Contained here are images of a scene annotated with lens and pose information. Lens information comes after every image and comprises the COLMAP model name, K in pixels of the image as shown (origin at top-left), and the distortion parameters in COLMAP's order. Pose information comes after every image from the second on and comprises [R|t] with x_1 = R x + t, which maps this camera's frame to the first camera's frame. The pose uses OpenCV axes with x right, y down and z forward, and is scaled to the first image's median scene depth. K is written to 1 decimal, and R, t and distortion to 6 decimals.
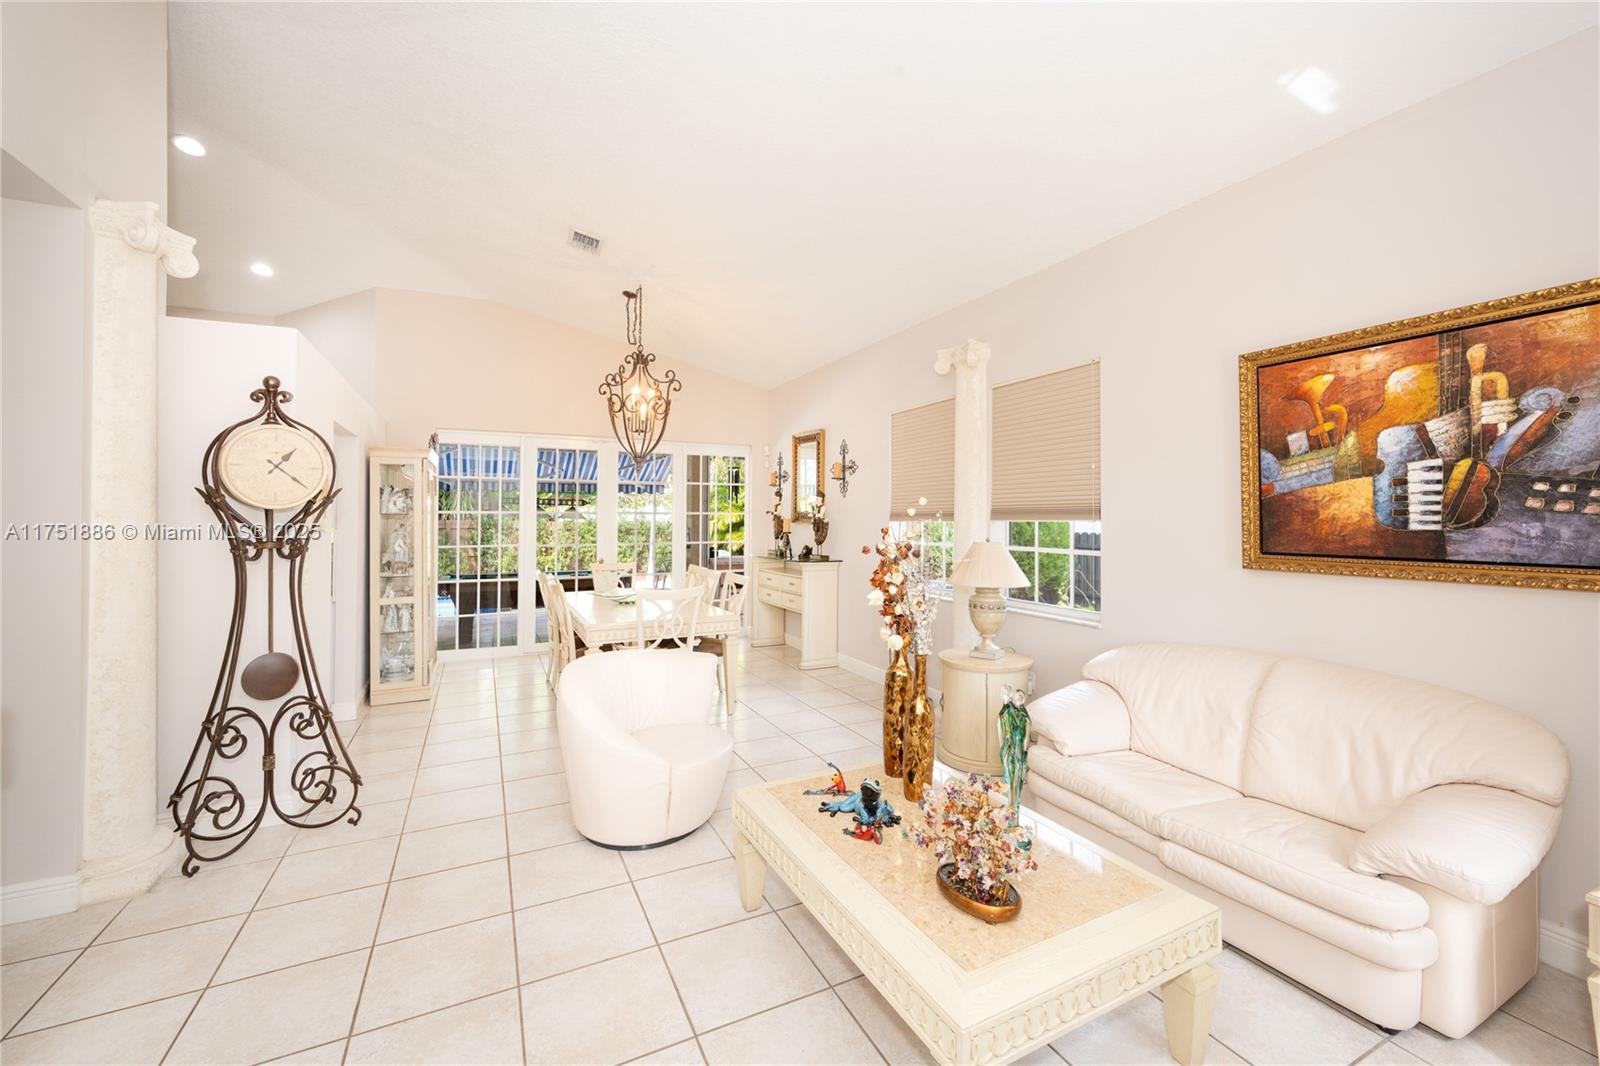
lens RADIAL K [[634.1, 0, 815.6], [0, 634.1, 507.3], [0, 0, 1]] dist [-0.001729, -0.001062]
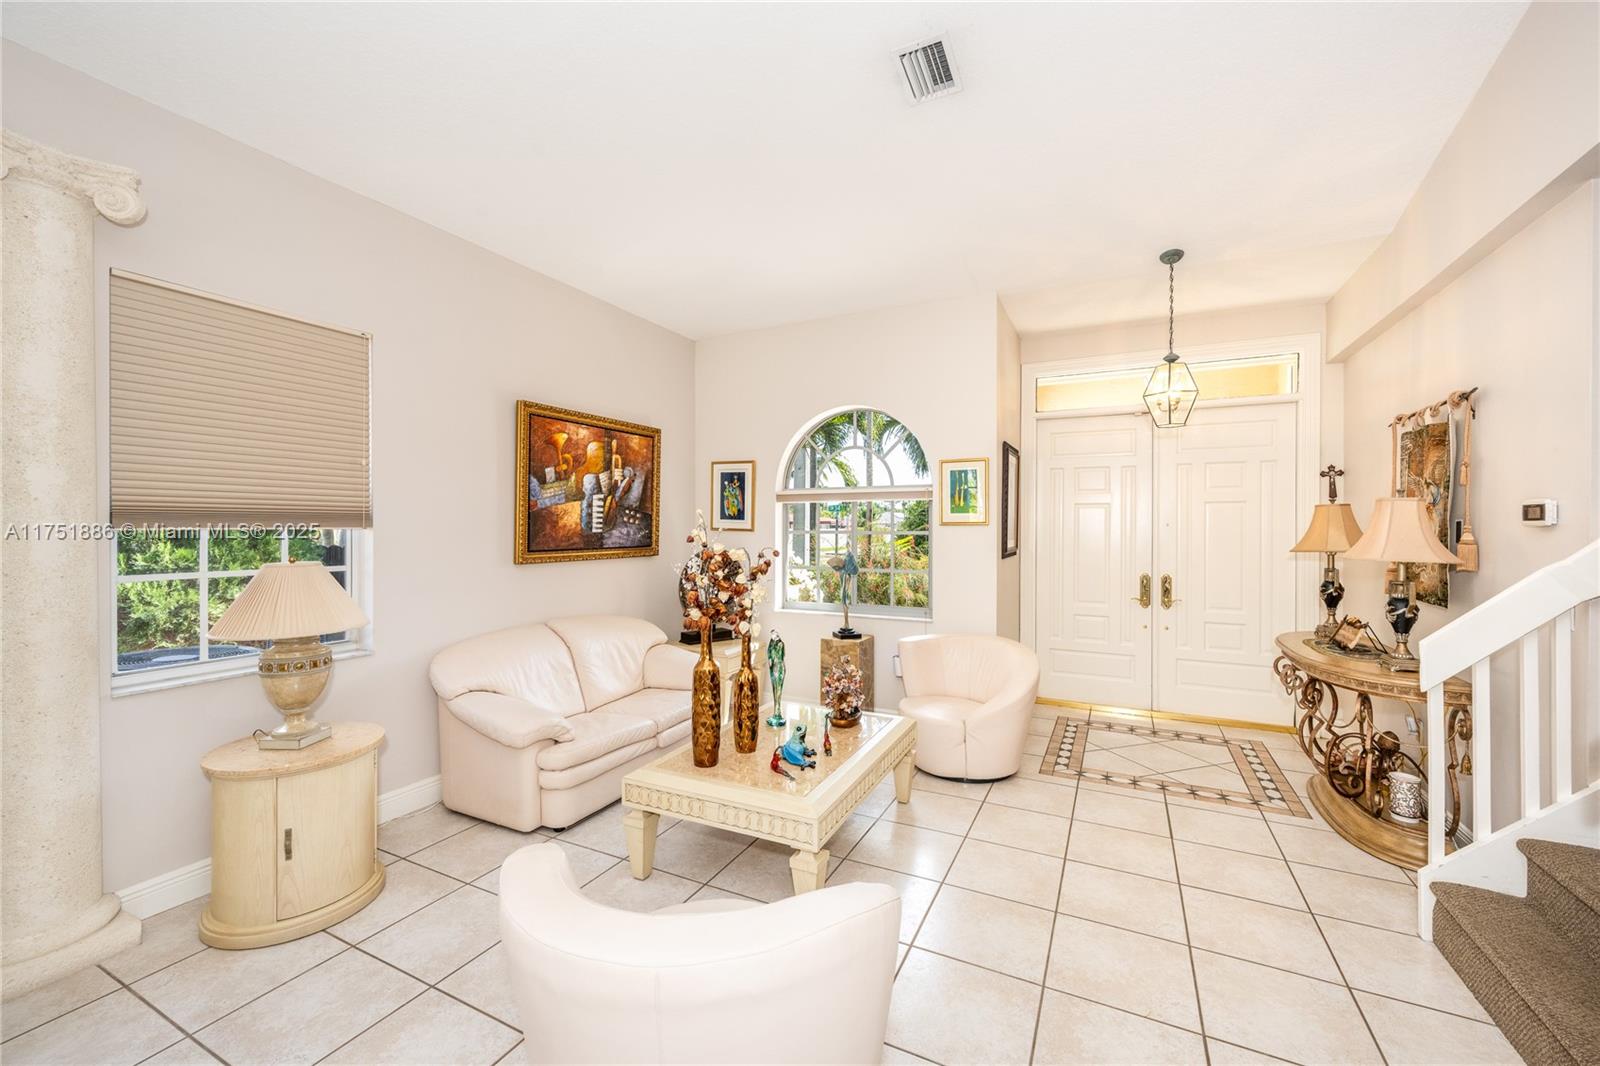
lens RADIAL K [[634.1, 0, 803.7], [0, 634.1, 528.8], [0, 0, 1]] dist [-0.001729, -0.001062]
pose [[-0.602251, -0.007936, 0.798267, -0.704138], [-0.017623, 0.999839, -0.003356, 0.017381], [-0.798112, -0.016090, -0.602294, 1.301043]]
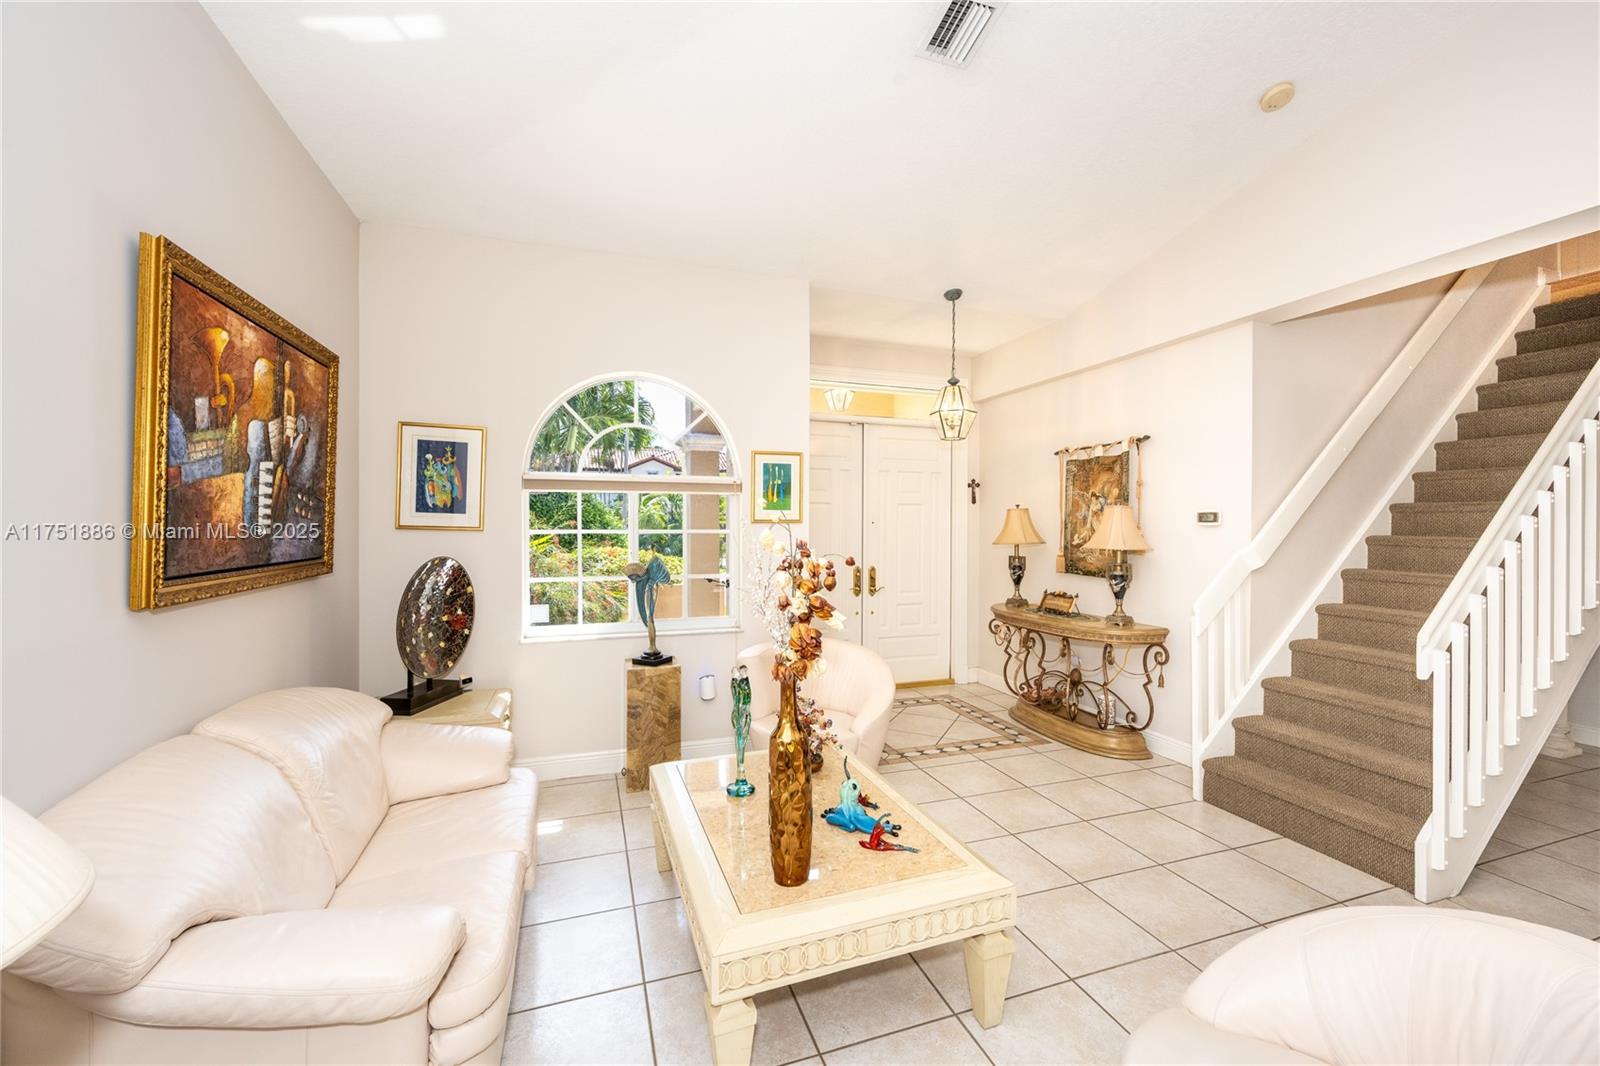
lens RADIAL K [[634.1, 0, 807.8], [0, 634.1, 527.2], [0, 0, 1]] dist [-0.001729, -0.001062]
pose [[-0.992292, -0.009118, 0.123590, 0.021548], [-0.010647, 0.999875, -0.011720, 0.022141], [-0.123467, -0.012945, -0.992264, 1.470664]]
